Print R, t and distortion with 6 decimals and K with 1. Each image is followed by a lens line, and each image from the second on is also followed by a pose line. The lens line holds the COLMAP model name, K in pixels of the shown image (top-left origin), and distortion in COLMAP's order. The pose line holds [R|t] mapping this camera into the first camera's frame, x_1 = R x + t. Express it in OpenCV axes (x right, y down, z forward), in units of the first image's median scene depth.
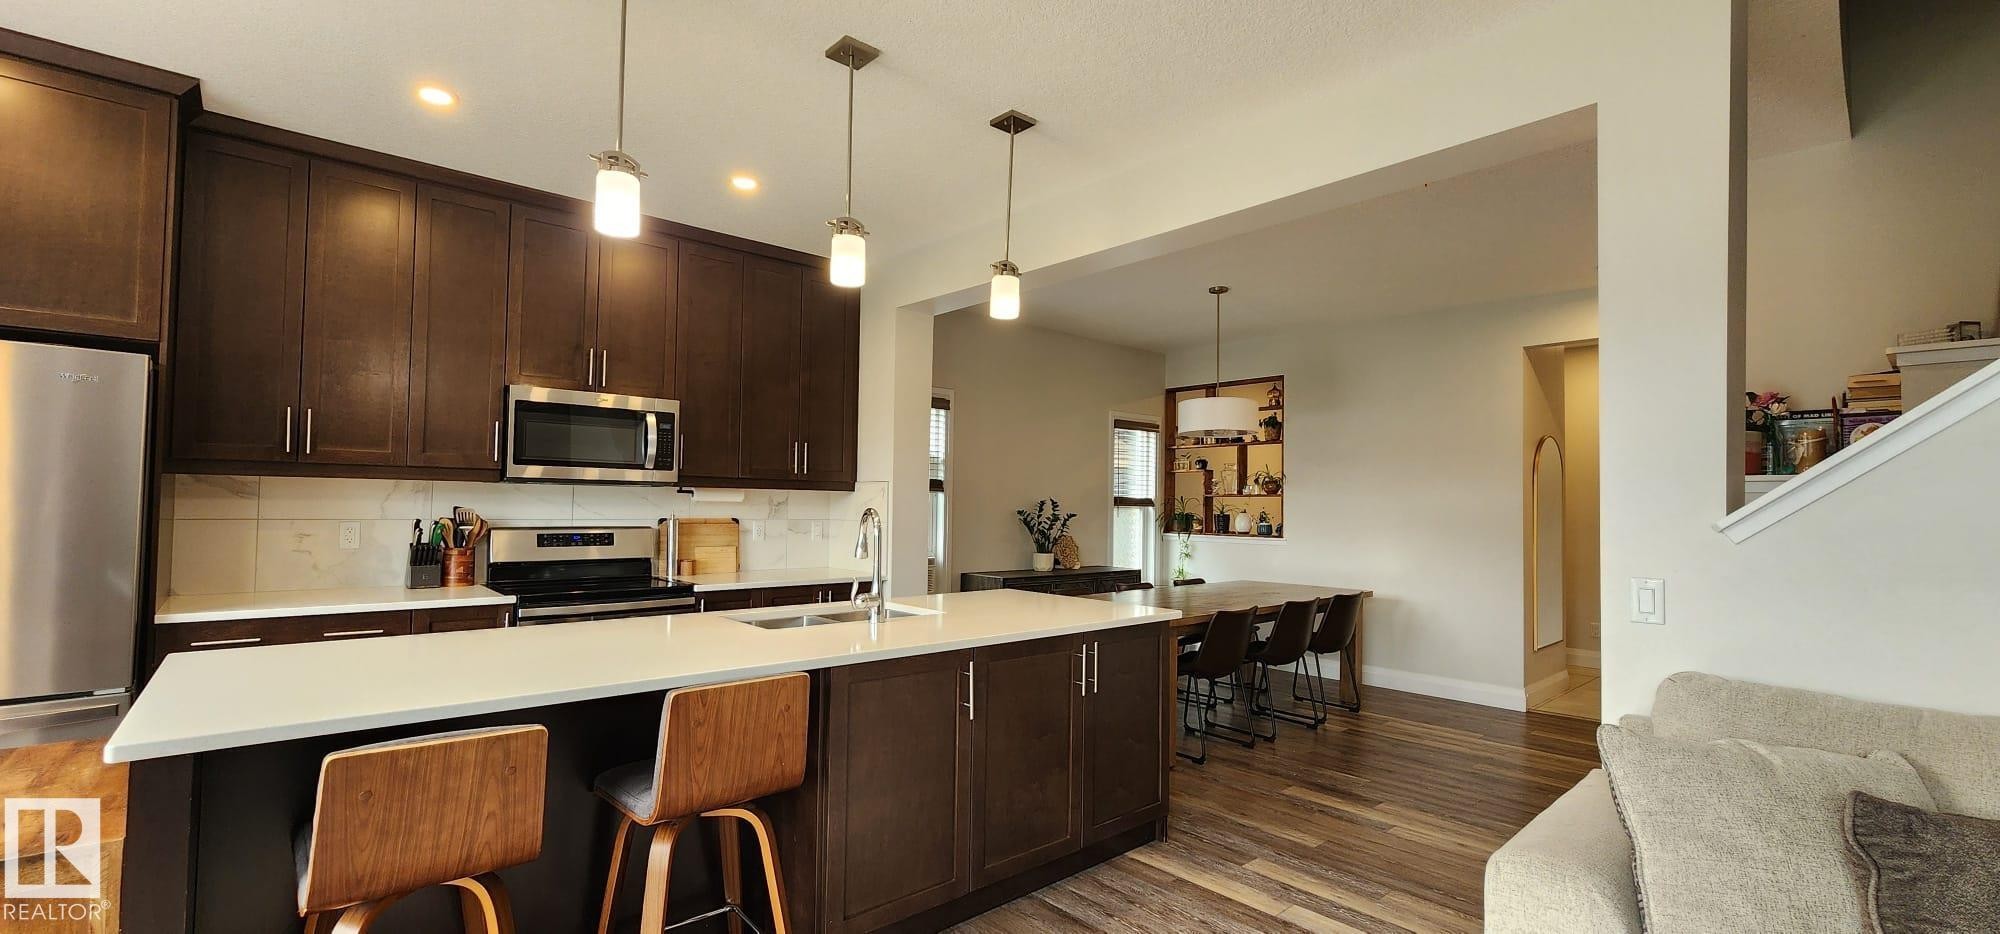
lens RADIAL K [[818.3, 0, 985.5], [0, 818.3, 480.2], [0, 0, 1]] dist [-0.003627, 0.000879]
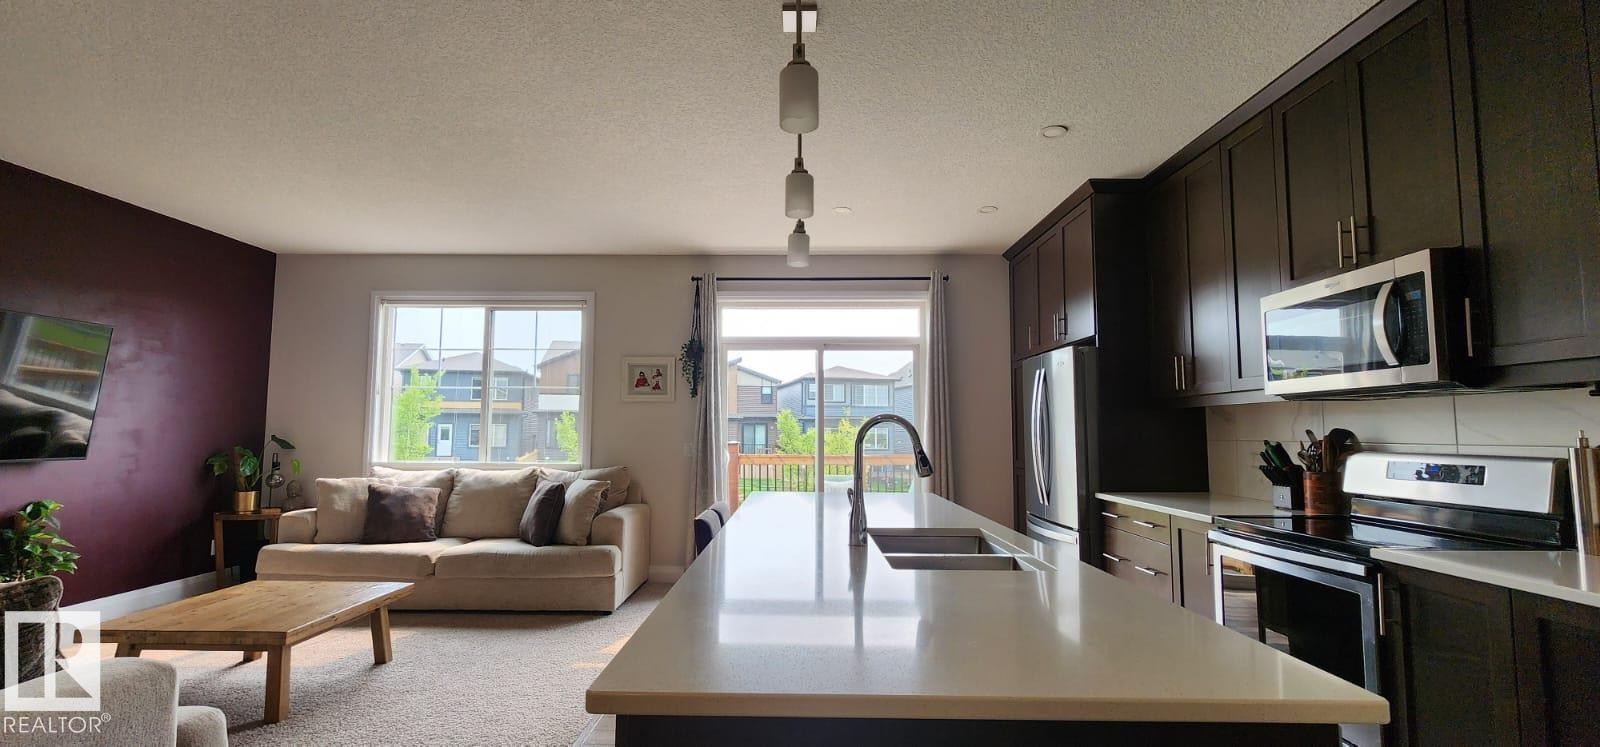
lens RADIAL K [[654.6, 0, 803.8], [0, 654.6, 384.7], [0, 0, 1]] dist [-0.003627, 0.000879]
pose [[-0.661376, -0.069947, -0.746786, 0.290753], [0.010622, 0.994669, -0.102571, 0.048711], [0.749980, -0.075771, -0.657107, 0.953278]]
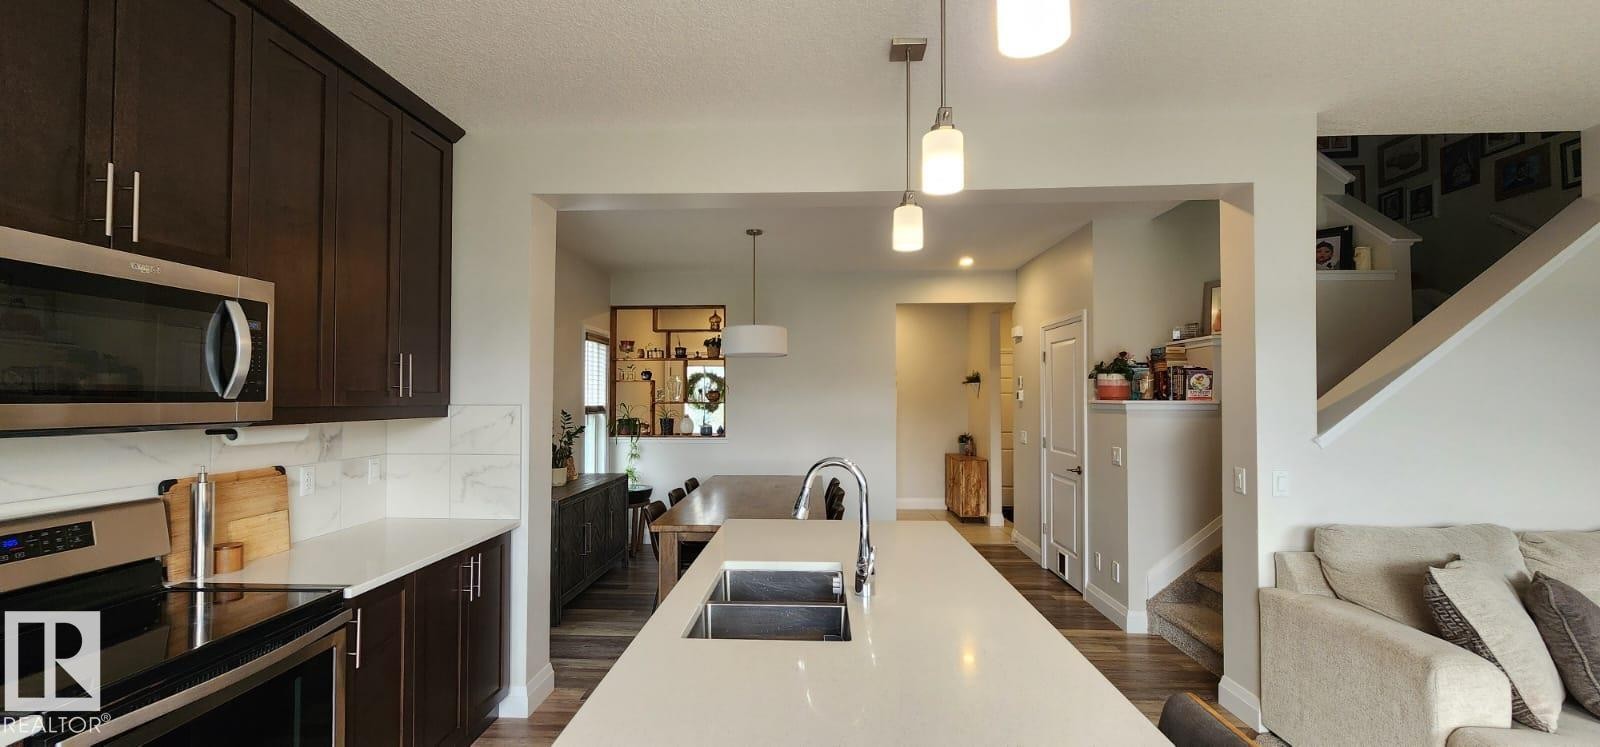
lens RADIAL K [[654.6, 0, 785.6], [0, 654.6, 378.3], [0, 0, 1]] dist [-0.003627, 0.000879]
pose [[0.700819, 0.007371, 0.713301, -0.448924], [-0.010964, 0.999940, 0.000439, -0.031940], [-0.713255, -0.008128, 0.700858, 0.398835]]
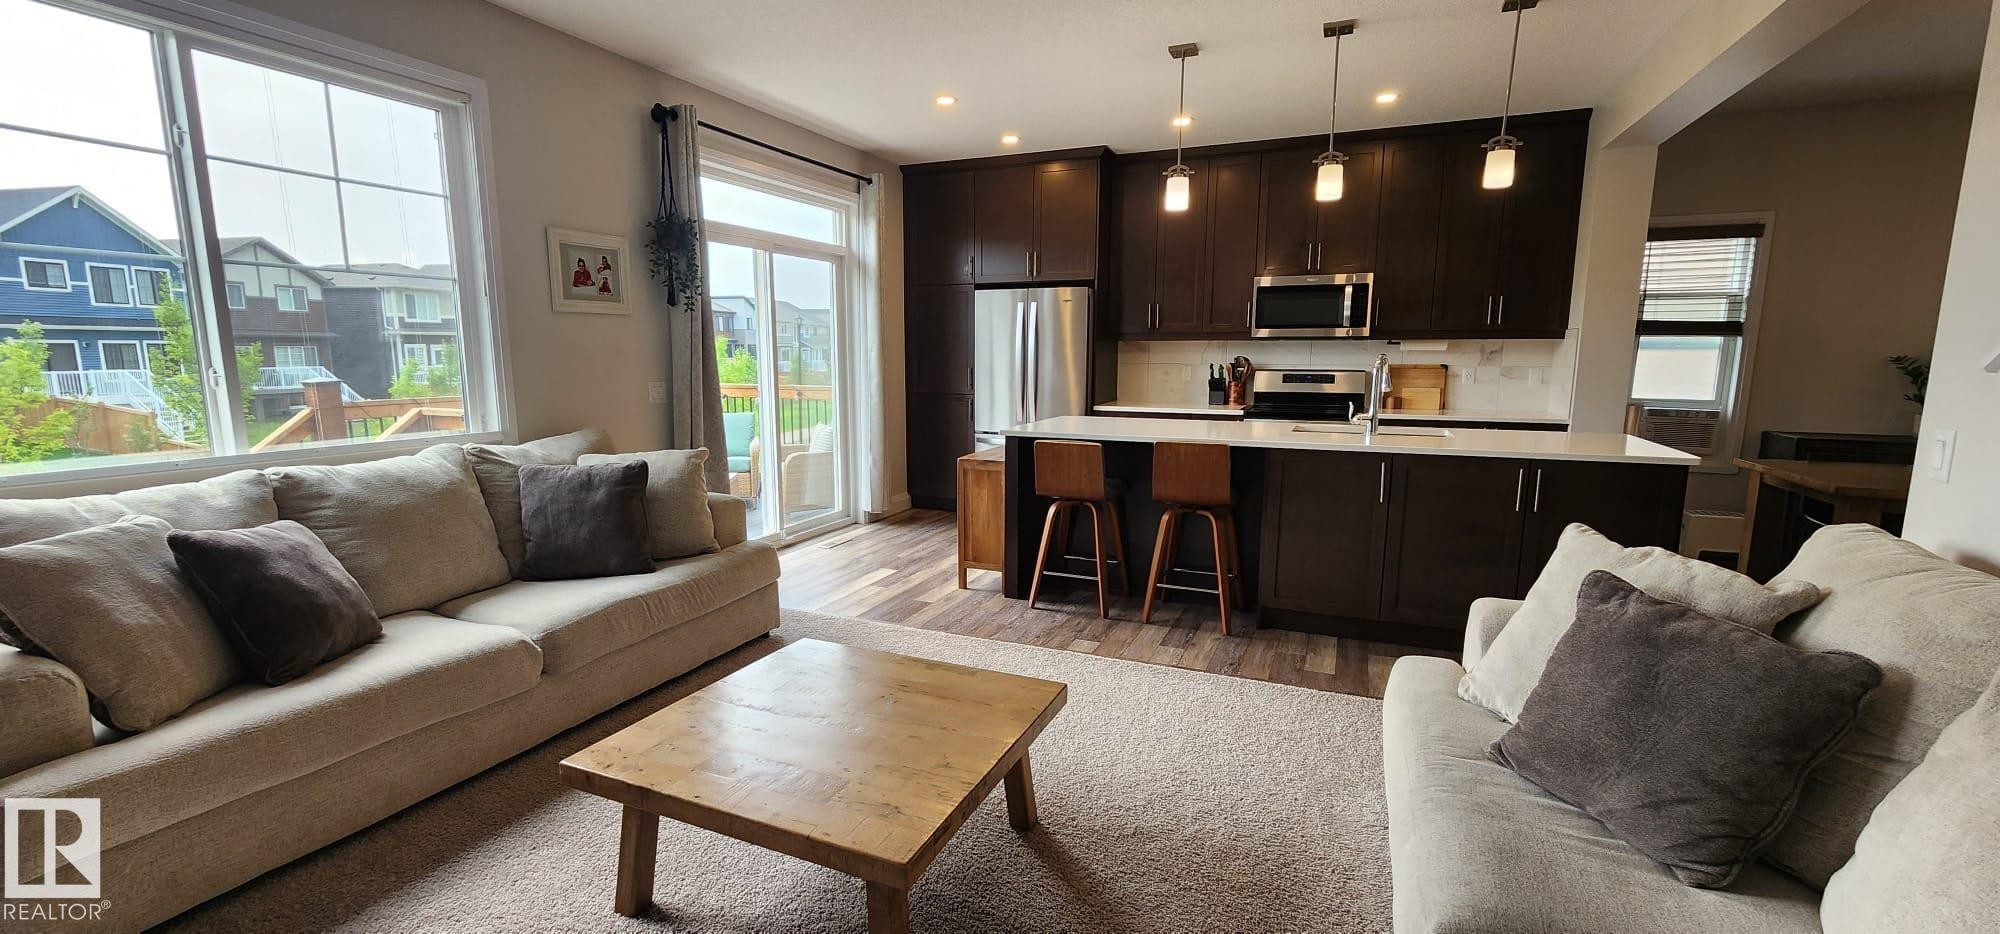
lens RADIAL K [[818.3, 0, 985.1], [0, 818.3, 476.3], [0, 0, 1]] dist [-0.003627, 0.000879]
pose [[0.419472, 0.125570, -0.899042, 0.574894], [0.033915, 0.987527, 0.153752, 0.001493], [0.907135, -0.094985, 0.409981, -0.126202]]
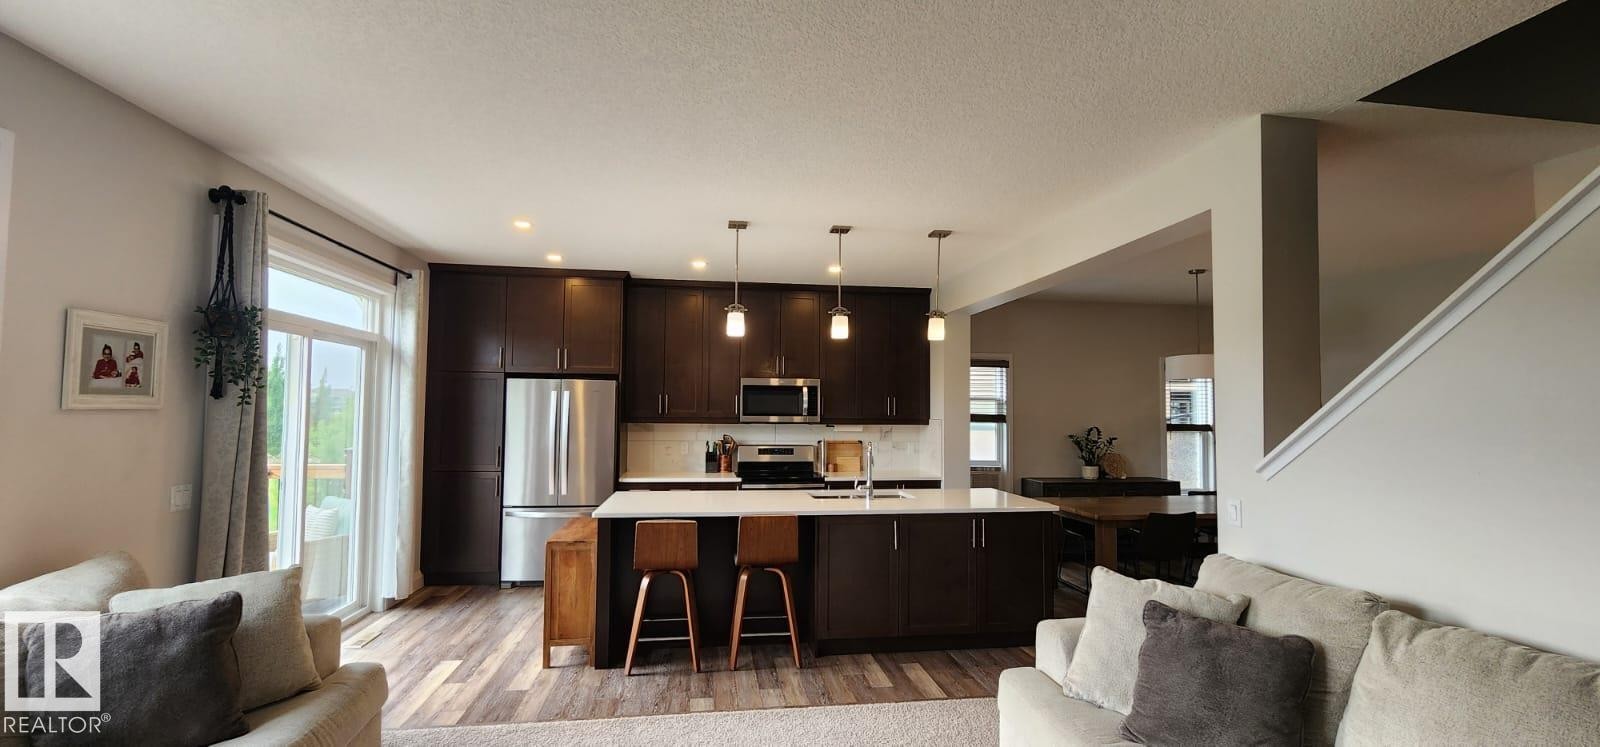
lens RADIAL K [[654.6, 0, 794.9], [0, 654.6, 384.2], [0, 0, 1]] dist [-0.003627, 0.000879]
pose [[0.838147, -0.030662, -0.544582, 0.398042], [0.020661, 0.999487, -0.024476, -0.049414], [0.545053, 0.009263, 0.838350, -0.297832]]
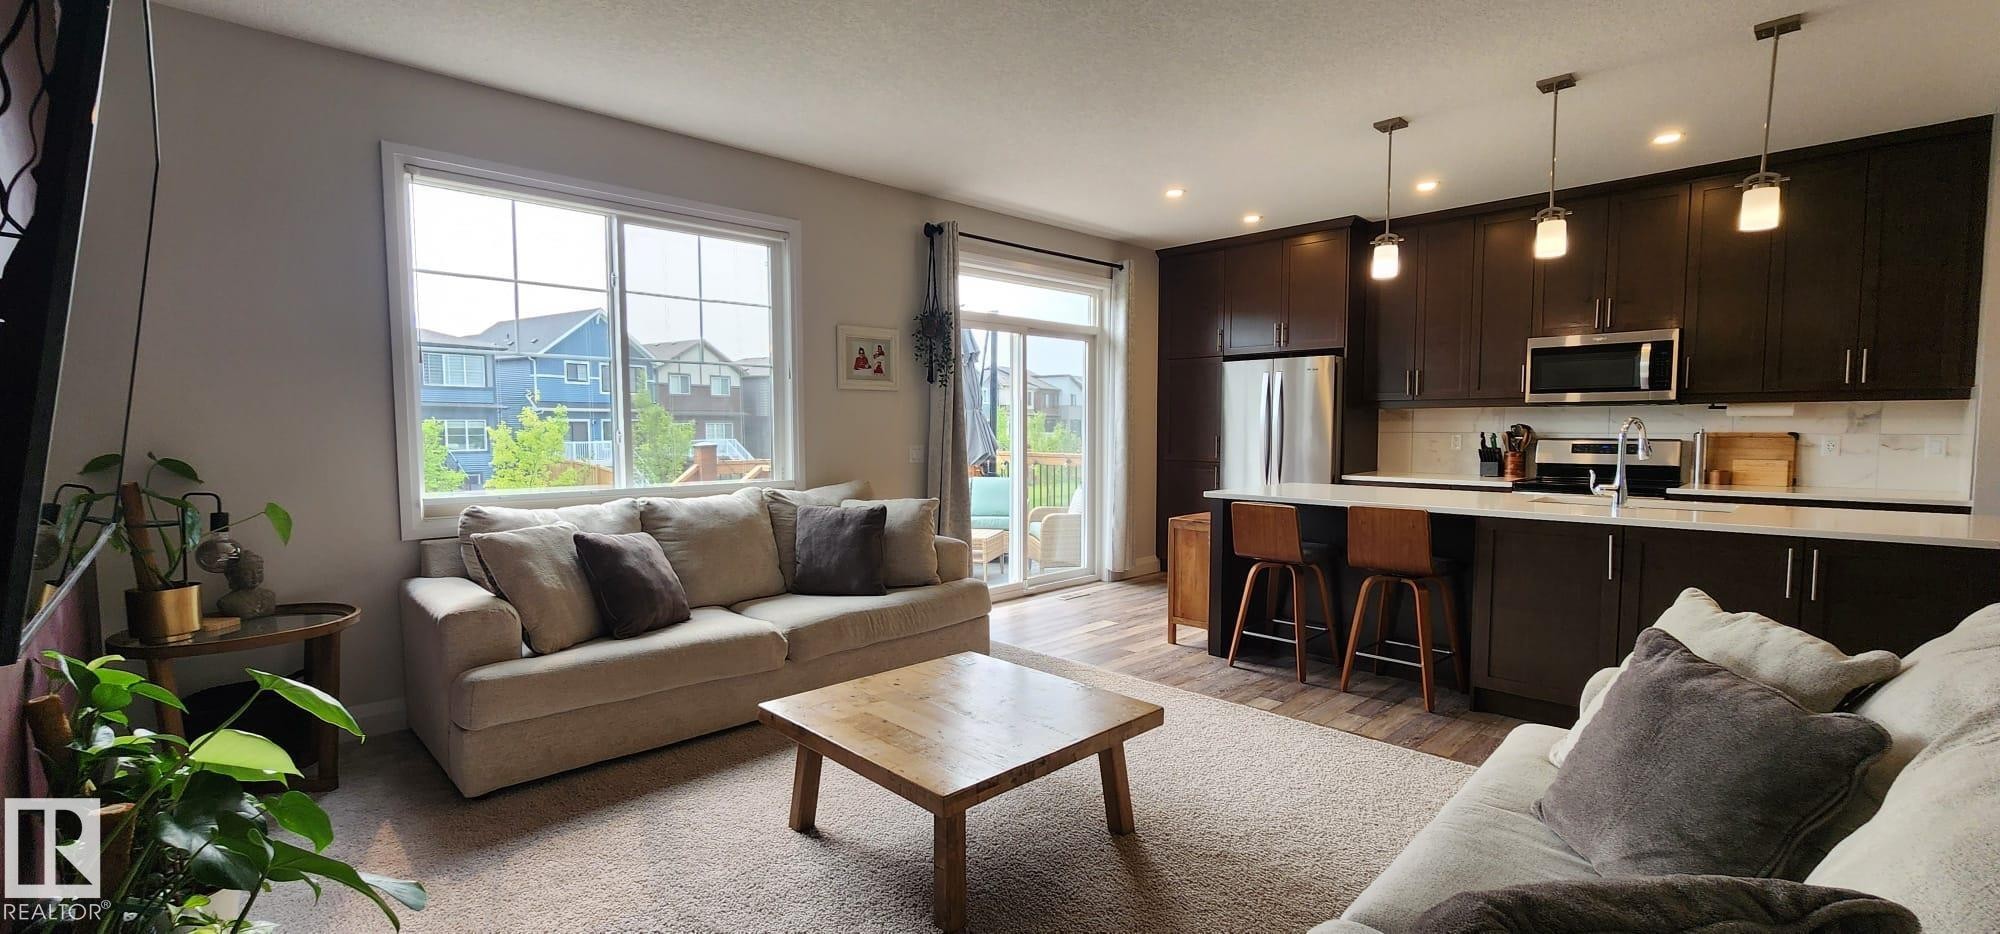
lens RADIAL K [[818.3, 0, 990.7], [0, 818.3, 476.2], [0, 0, 1]] dist [-0.003627, 0.000879]
pose [[0.054217, 0.048791, -0.997336, 0.712557], [0.035972, 0.998062, 0.050782, 0.016164], [0.997881, -0.038630, 0.052357, -0.023298]]
